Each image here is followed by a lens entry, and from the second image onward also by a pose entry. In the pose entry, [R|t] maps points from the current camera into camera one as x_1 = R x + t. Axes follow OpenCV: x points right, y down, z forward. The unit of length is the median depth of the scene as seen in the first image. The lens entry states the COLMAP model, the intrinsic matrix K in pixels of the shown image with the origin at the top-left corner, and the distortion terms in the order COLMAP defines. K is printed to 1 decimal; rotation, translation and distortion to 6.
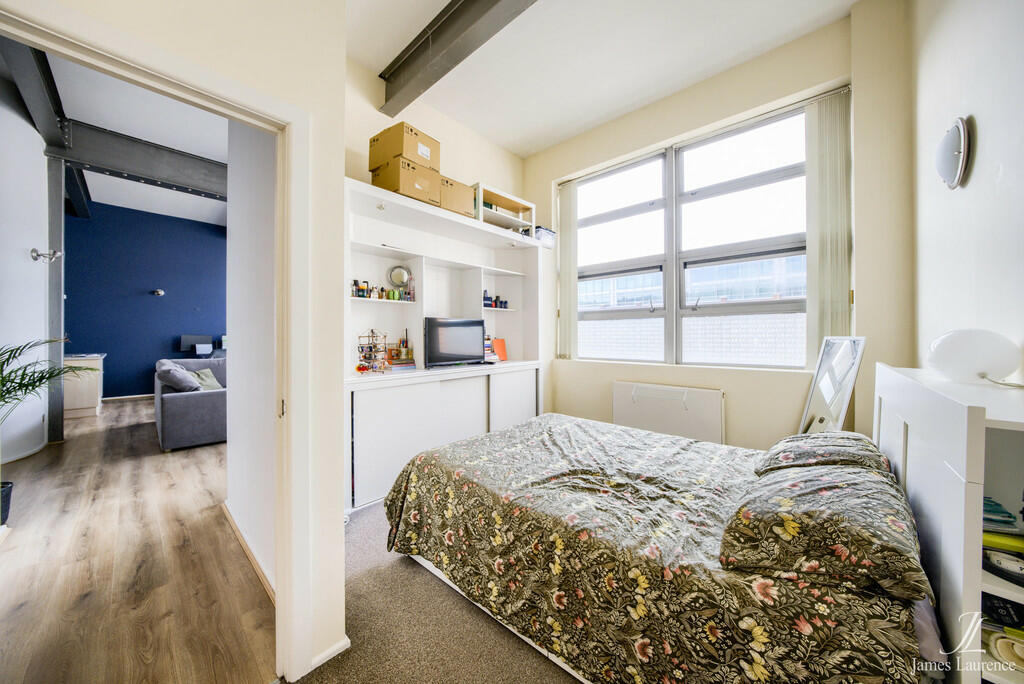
lens RADIAL K [[351.5, 0, 512.1], [0, 351.5, 339.7], [0, 0, 1]] dist [-0.018283, 0.001141]
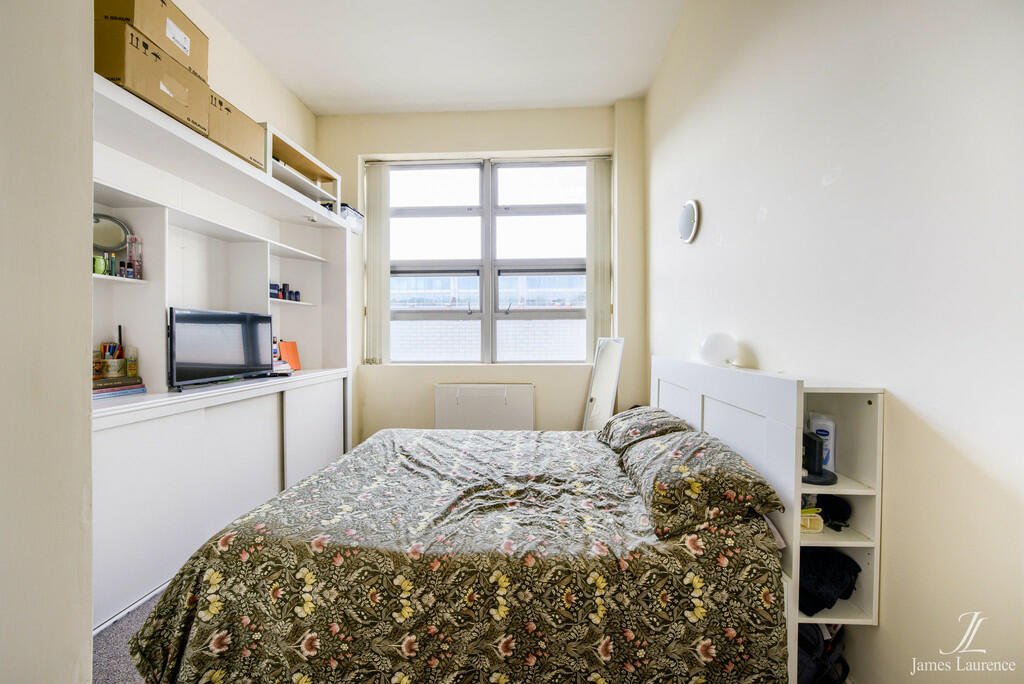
lens RADIAL K [[351.5, 0, 524.0], [0, 351.5, 338.2], [0, 0, 1]] dist [-0.018283, 0.001141]
pose [[0.763647, 0.000661, 0.645634, -0.221169], [0.007301, 0.999927, -0.009660, 0.001693], [-0.645593, 0.012091, 0.763586, 0.186565]]
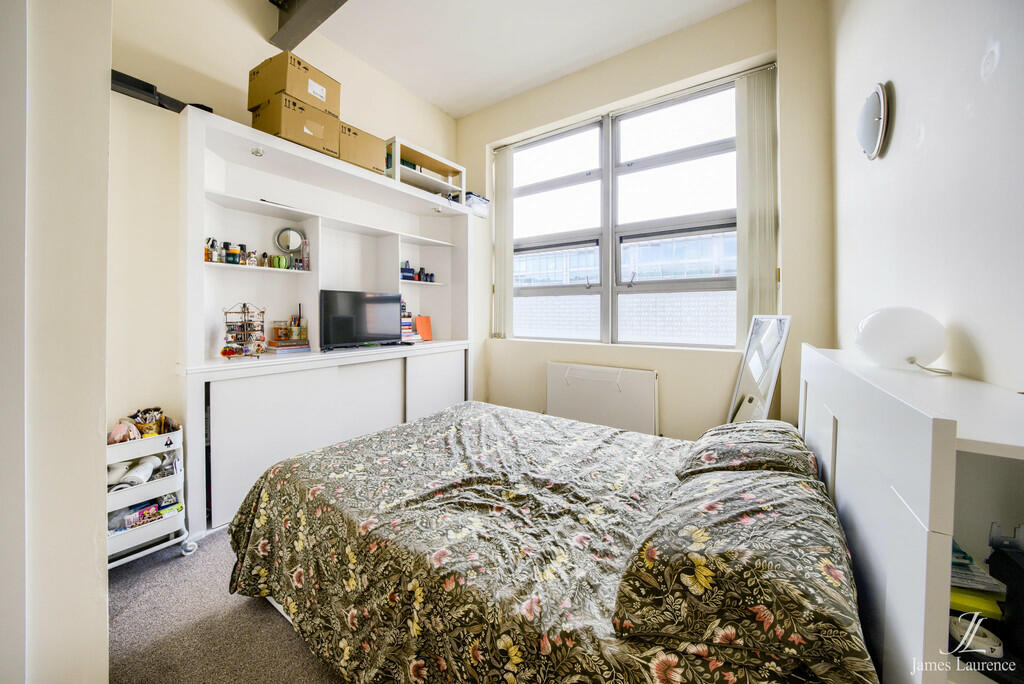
lens RADIAL K [[351.5, 0, 521.3], [0, 351.5, 314.6], [0, 0, 1]] dist [-0.018283, 0.001141]
pose [[0.990259, 0.006677, 0.139080, 0.143389], [-0.005425, 0.999941, -0.009381, 0.001072], [-0.139134, 0.008535, 0.990237, 0.144090]]
